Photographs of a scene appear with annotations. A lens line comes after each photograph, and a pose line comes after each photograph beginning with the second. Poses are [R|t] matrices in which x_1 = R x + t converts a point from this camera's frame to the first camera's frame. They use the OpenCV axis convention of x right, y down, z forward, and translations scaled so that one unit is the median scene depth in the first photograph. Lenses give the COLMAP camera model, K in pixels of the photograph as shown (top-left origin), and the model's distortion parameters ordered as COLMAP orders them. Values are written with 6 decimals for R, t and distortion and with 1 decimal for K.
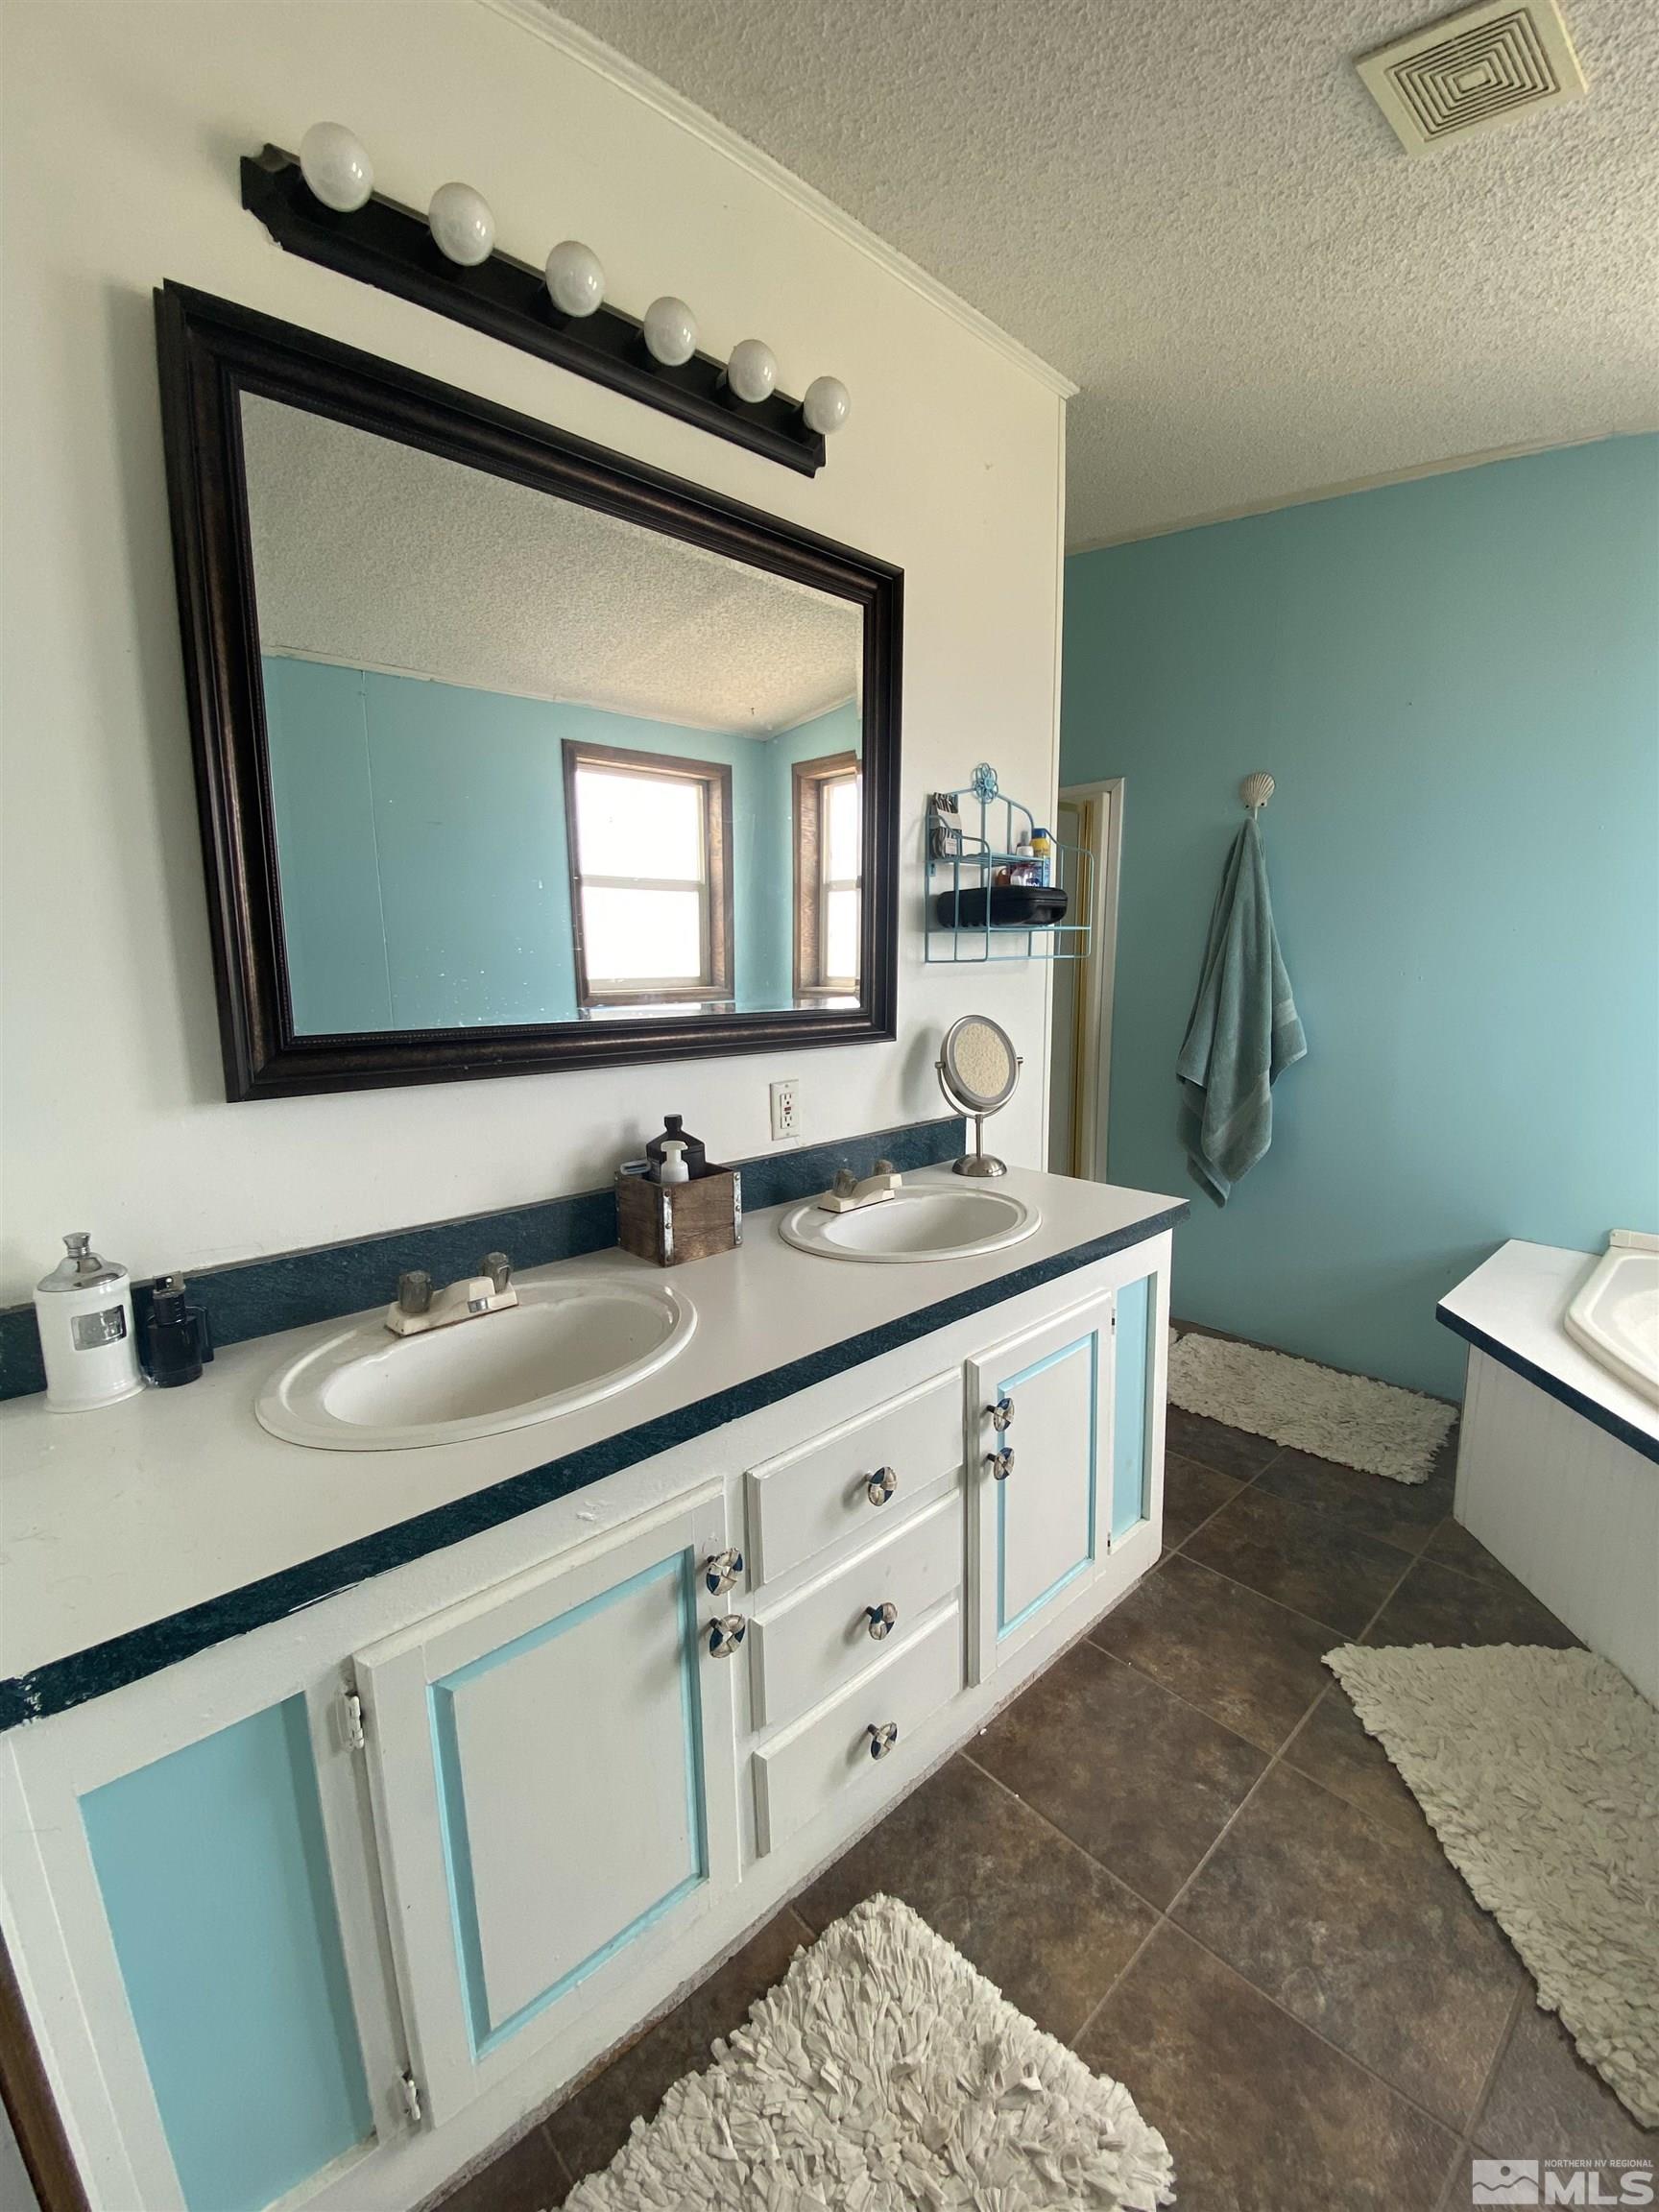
lens RADIAL K [[898.8, 0, 827.5], [0, 898.8, 1093.7], [0, 0, 1]] dist [0.013526, -0.016147]
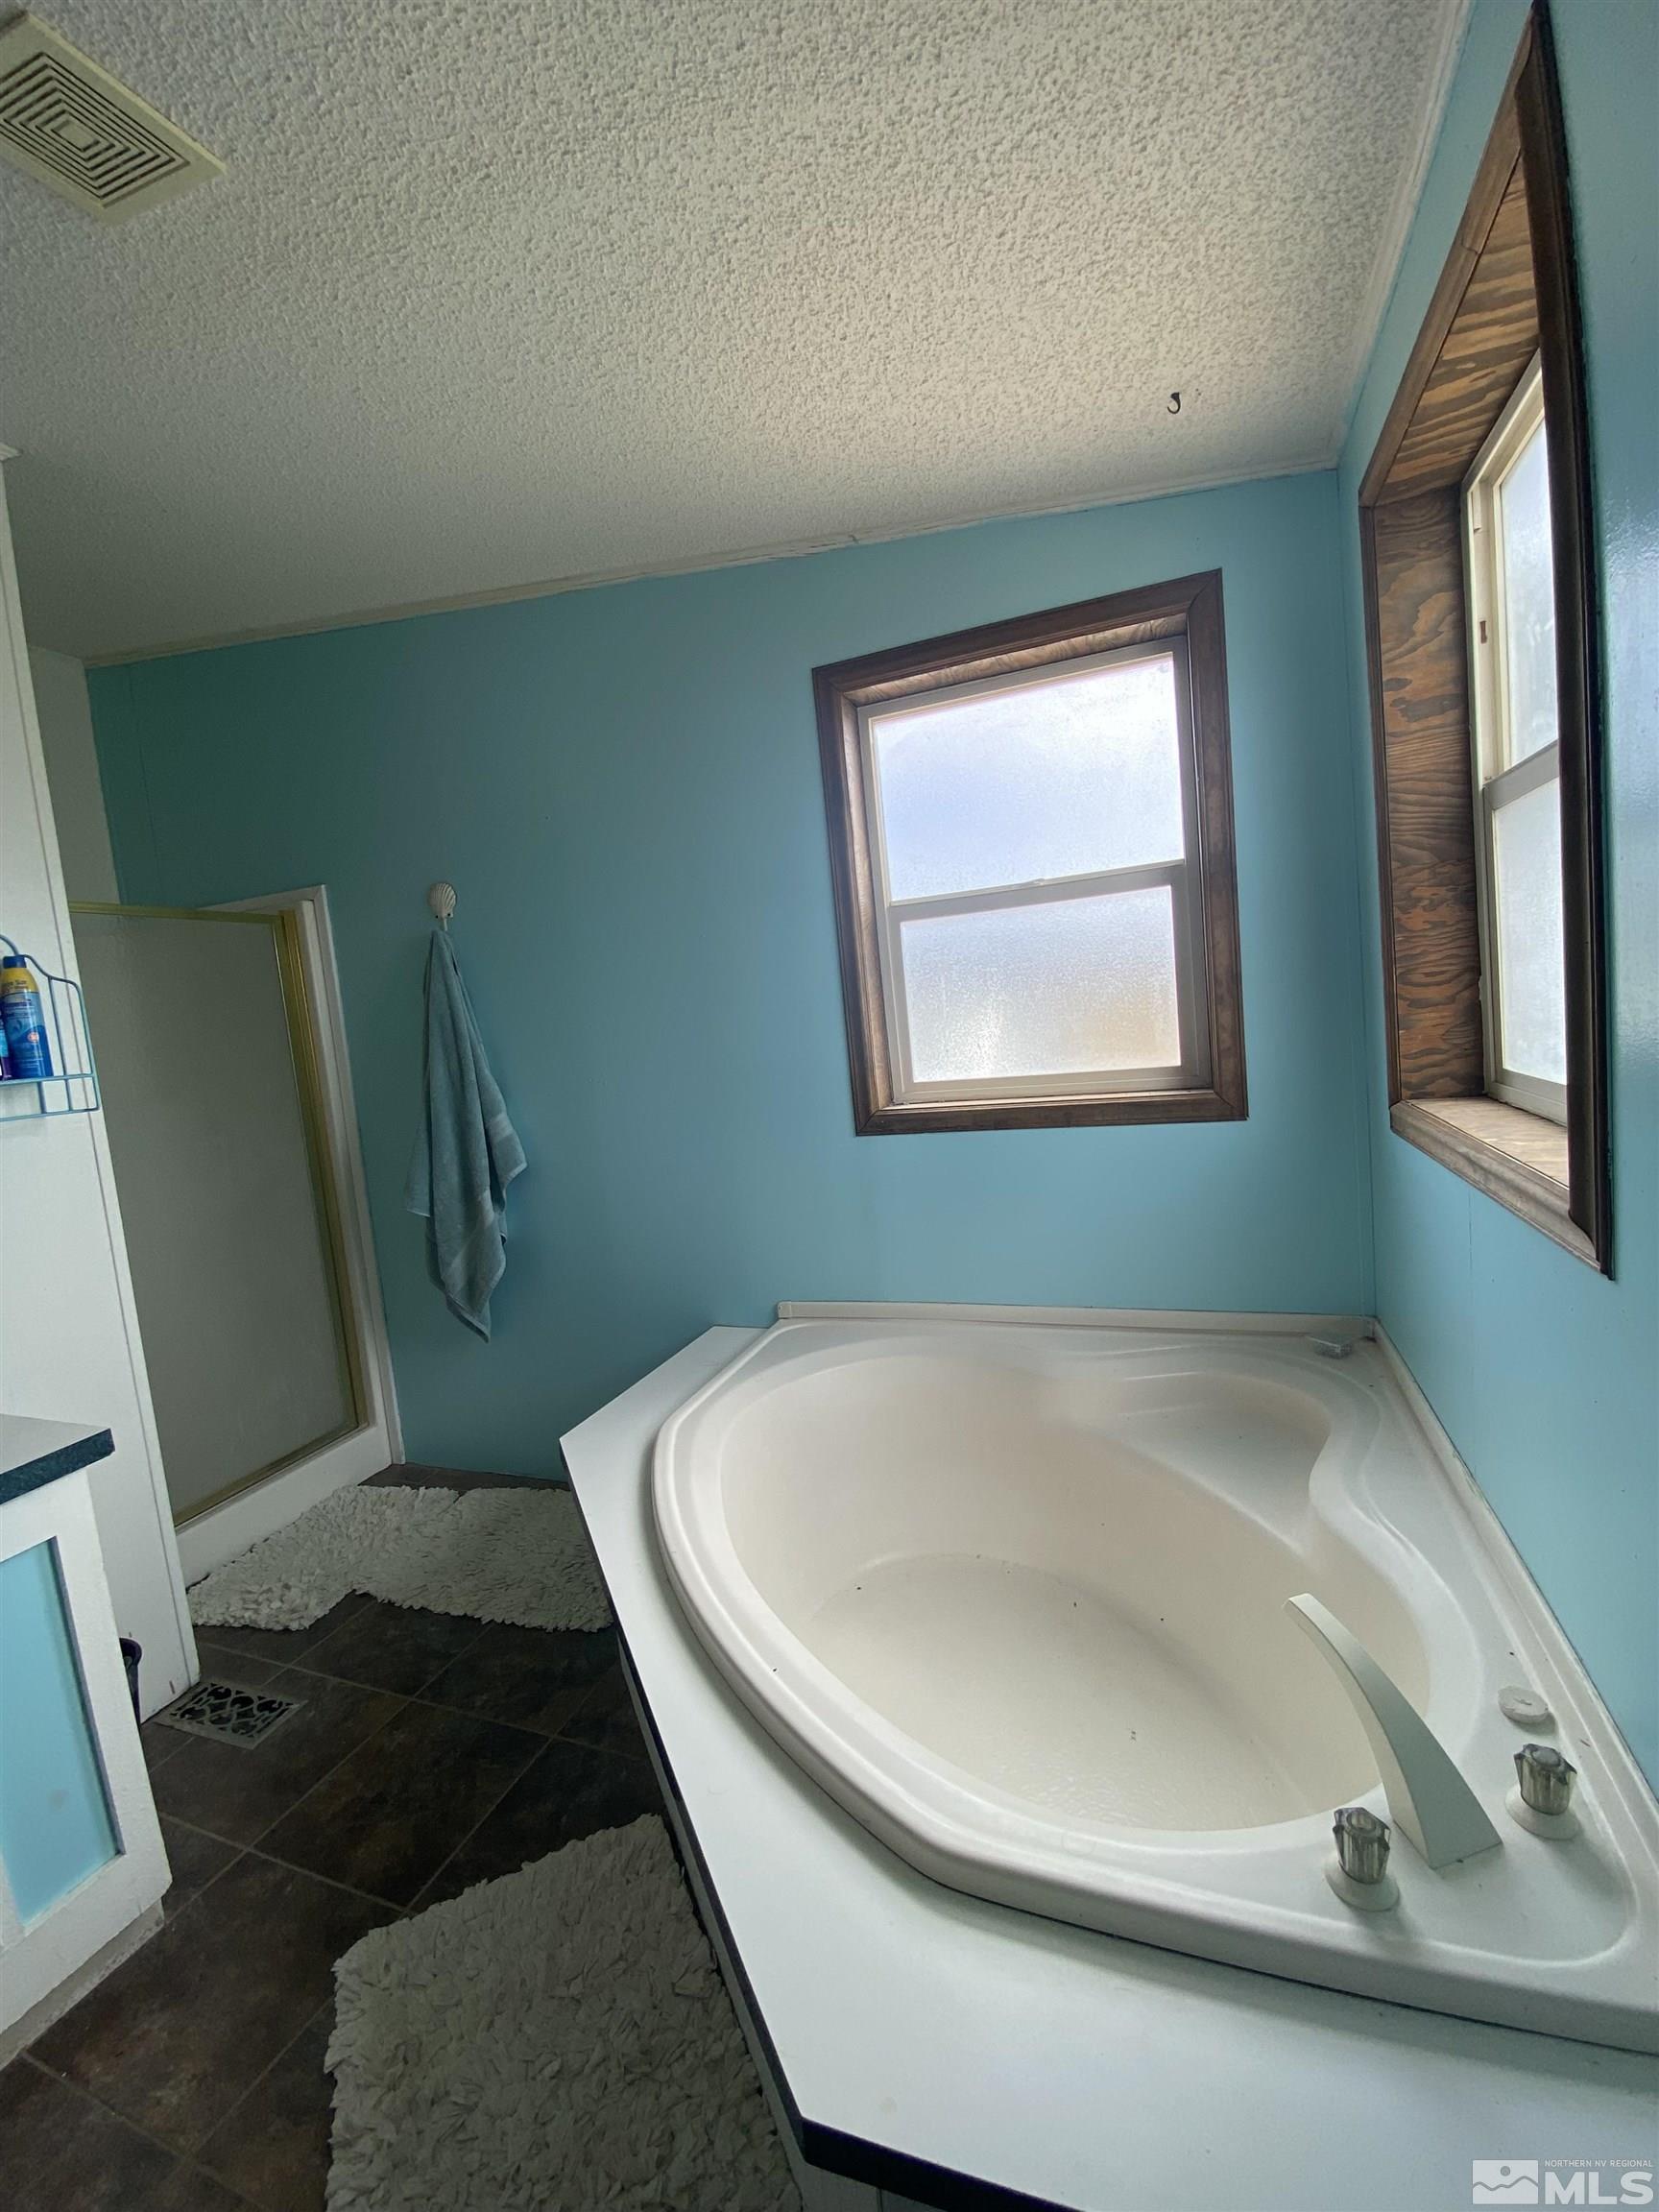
lens RADIAL K [[898.8, 0, 814.6], [0, 898.8, 1090.4], [0, 0, 1]] dist [0.013526, -0.016147]
pose [[0.897109, -0.103712, 0.429465, 0.660012], [0.145854, 0.987082, -0.066303, -0.028254], [-0.417040, 0.122120, 0.900646, 0.004745]]
